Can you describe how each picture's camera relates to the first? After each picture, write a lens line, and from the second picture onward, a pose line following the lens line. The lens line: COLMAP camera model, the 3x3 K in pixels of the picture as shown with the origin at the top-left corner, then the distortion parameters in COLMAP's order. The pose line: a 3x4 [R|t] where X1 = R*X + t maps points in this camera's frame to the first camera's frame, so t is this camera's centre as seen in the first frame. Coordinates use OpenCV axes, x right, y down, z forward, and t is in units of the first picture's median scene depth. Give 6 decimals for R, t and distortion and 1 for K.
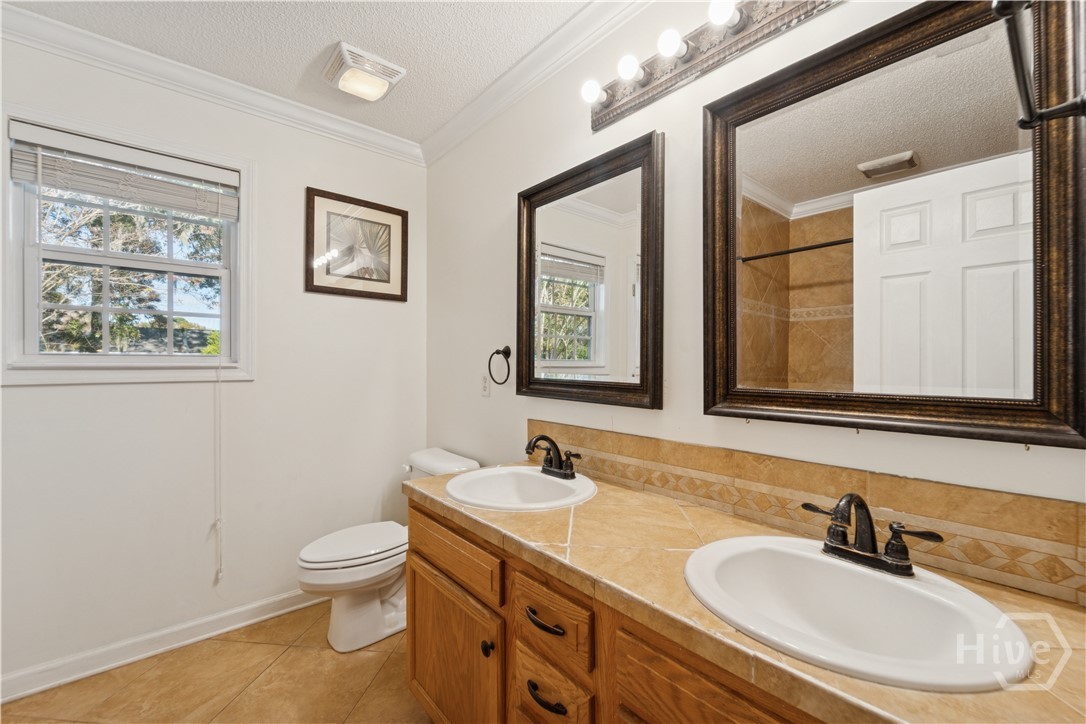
lens RADIAL K [[446.1, 0, 544.0], [0, 446.1, 361.6], [0, 0, 1]] dist [0.002615, -0.001932]
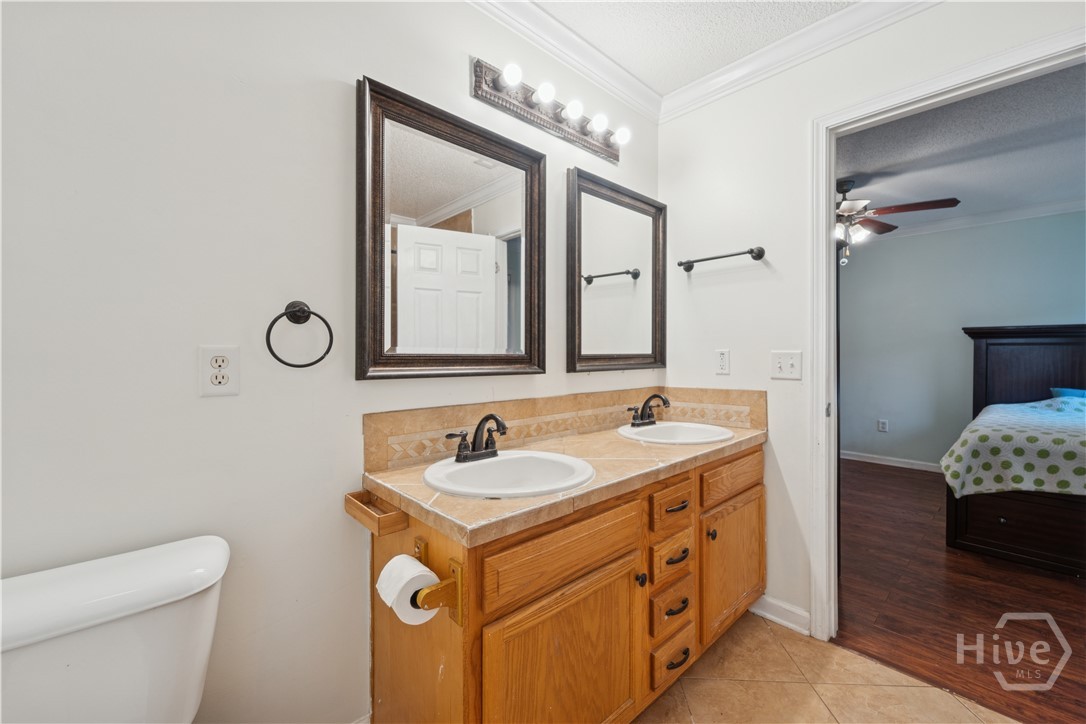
lens RADIAL K [[446.1, 0, 545.8], [0, 446.1, 355.3], [0, 0, 1]] dist [0.002615, -0.001932]
pose [[-0.050580, -0.005457, 0.998705, -1.129298], [-0.002891, 0.999982, 0.005318, 0.052252], [-0.998716, -0.002618, -0.050595, 1.169105]]
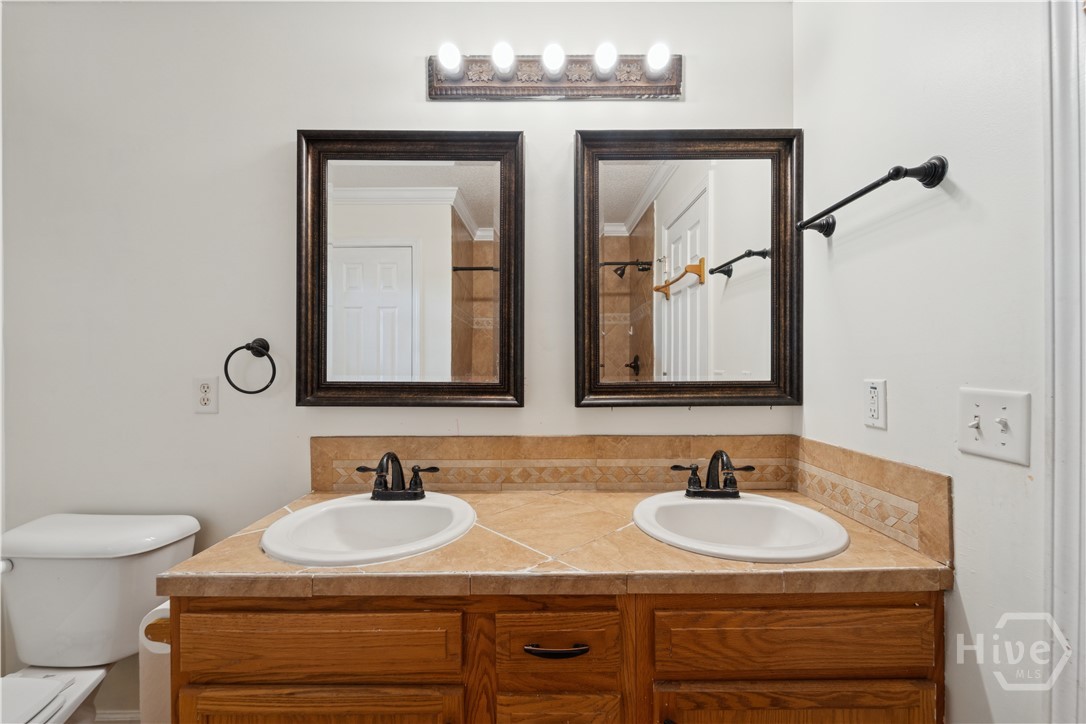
lens RADIAL K [[446.1, 0, 546.5], [0, 446.1, 359.0], [0, 0, 1]] dist [0.002615, -0.001932]
pose [[0.651871, -0.002278, 0.758327, -0.532975], [0.002265, 0.999997, 0.001057, -0.003158], [-0.758327, 0.001029, 0.651874, 0.329415]]
